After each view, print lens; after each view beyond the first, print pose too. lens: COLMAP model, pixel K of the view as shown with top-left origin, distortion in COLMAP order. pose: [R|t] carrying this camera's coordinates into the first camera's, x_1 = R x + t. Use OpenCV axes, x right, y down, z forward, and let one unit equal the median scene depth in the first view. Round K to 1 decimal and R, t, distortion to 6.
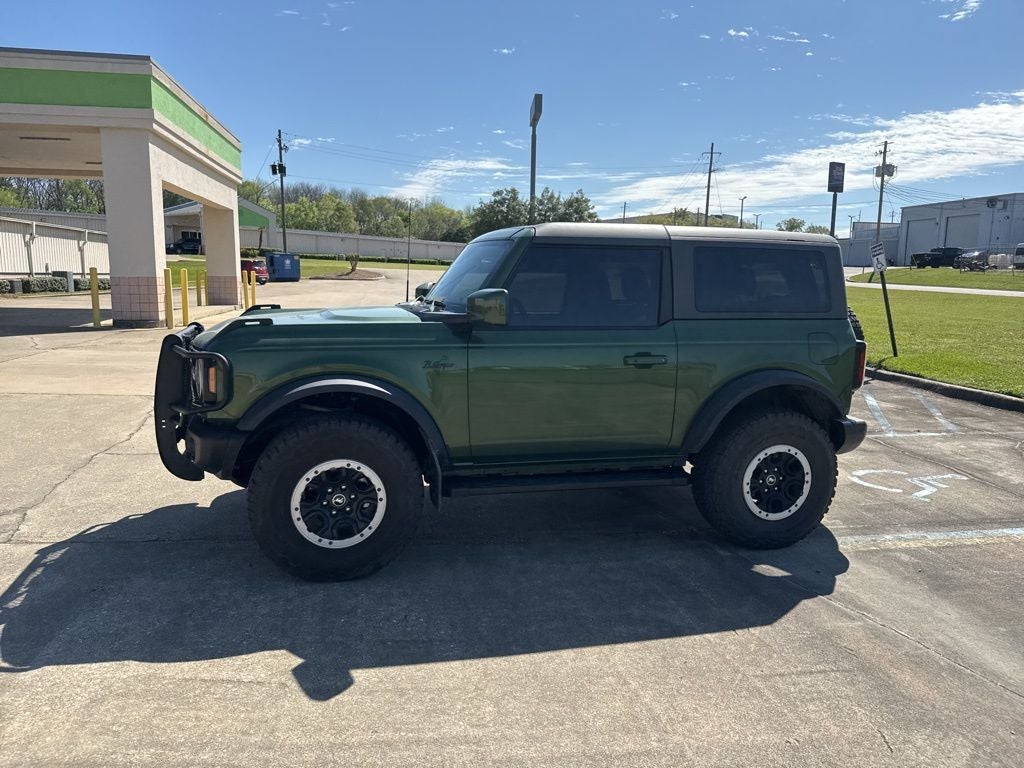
lens RADIAL K [[713.1, 0, 504.8], [0, 713.1, 407.0], [0, 0, 1]] dist [0.045950, -0.069310]
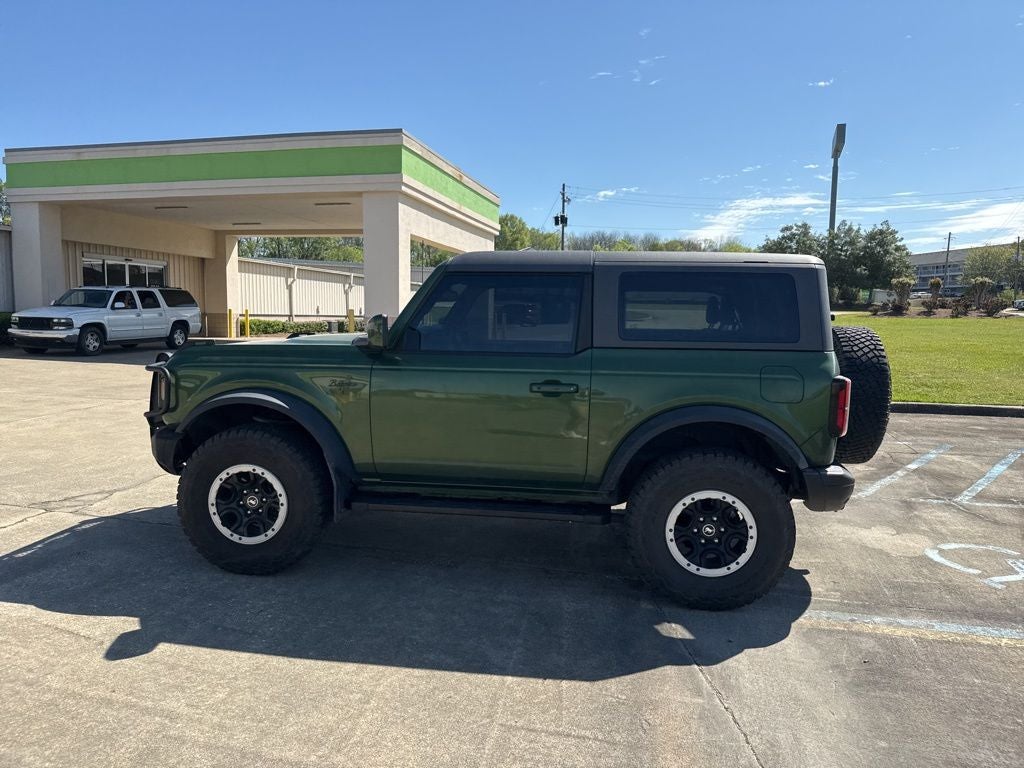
lens RADIAL K [[717.1, 0, 516.0], [0, 717.1, 396.6], [0, 0, 1]] dist [0.029670, -0.046806]
pose [[0.925130, 0.037520, -0.377791, 0.494668], [-0.064544, 0.996162, -0.059122, 0.005481], [0.374123, 0.079080, 0.924001, 0.083201]]
